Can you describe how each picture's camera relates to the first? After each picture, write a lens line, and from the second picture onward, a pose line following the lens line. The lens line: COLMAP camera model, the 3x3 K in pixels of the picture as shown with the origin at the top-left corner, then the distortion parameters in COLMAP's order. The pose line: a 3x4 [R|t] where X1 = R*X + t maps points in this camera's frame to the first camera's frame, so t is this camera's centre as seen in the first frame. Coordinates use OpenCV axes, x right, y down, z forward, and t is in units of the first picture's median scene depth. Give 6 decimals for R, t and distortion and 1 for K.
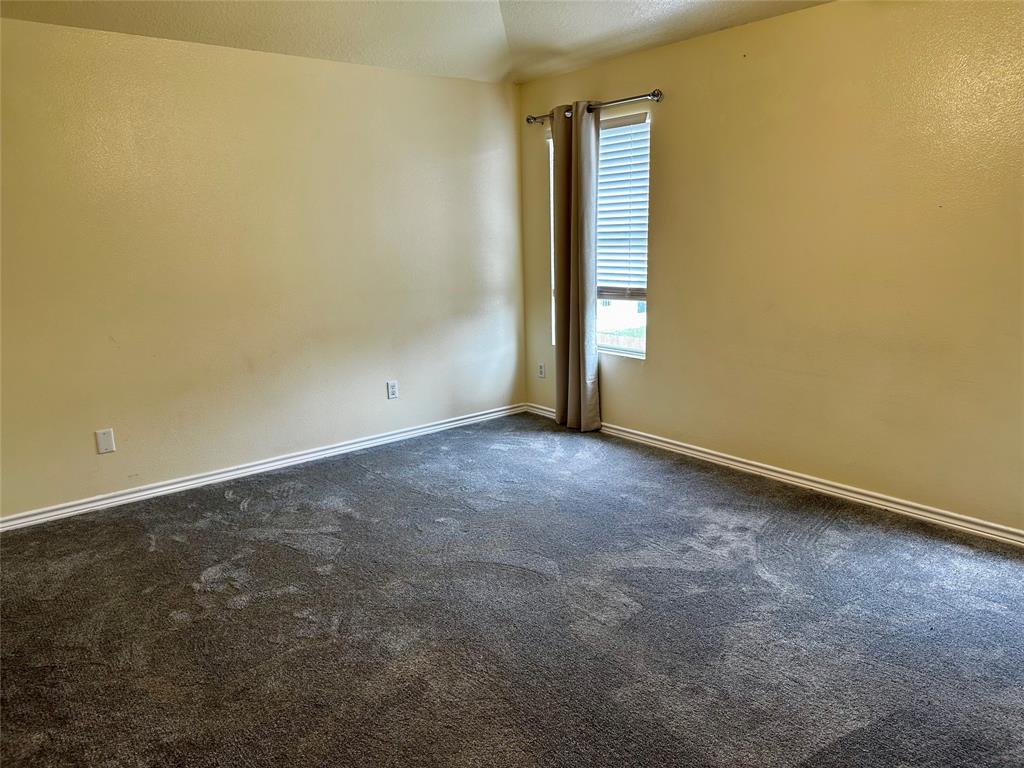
lens RADIAL K [[700.0, 0, 509.2], [0, 700.0, 371.0], [0, 0, 1]] dist [0.063699, -0.129671]
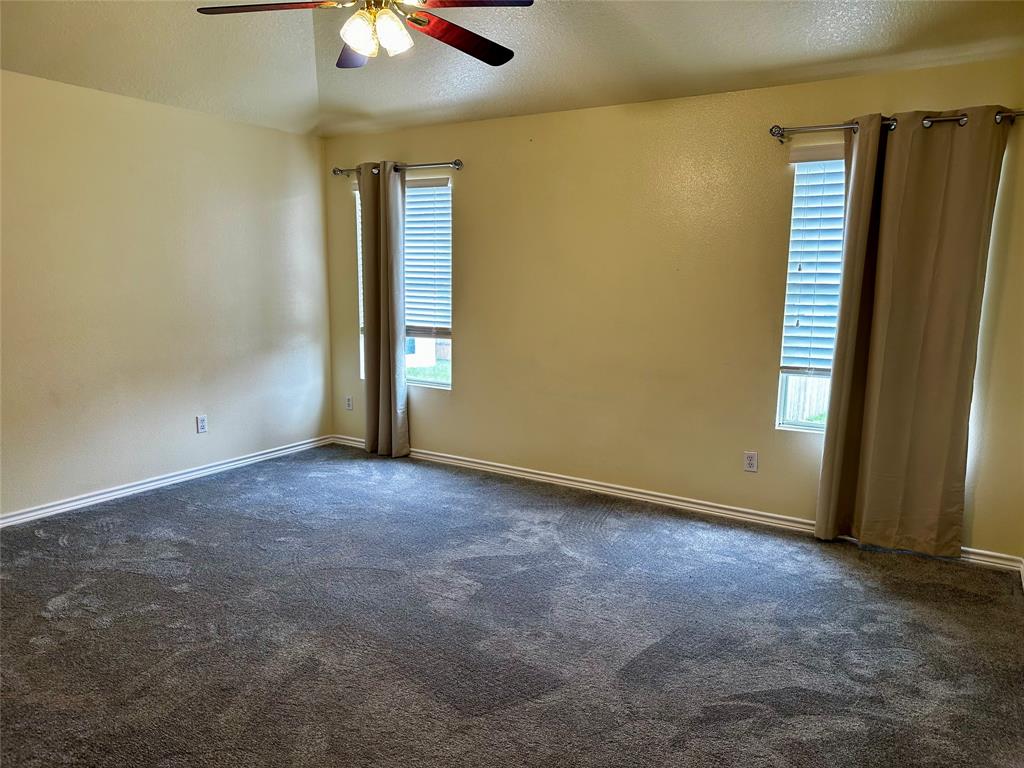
lens RADIAL K [[700.0, 0, 509.2], [0, 700.0, 371.0], [0, 0, 1]] dist [0.063699, -0.129671]
pose [[0.941032, -0.001732, 0.338314, -0.120442], [0.023081, 0.997986, -0.059091, 0.026578], [-0.337530, 0.063415, 0.939176, -0.121197]]
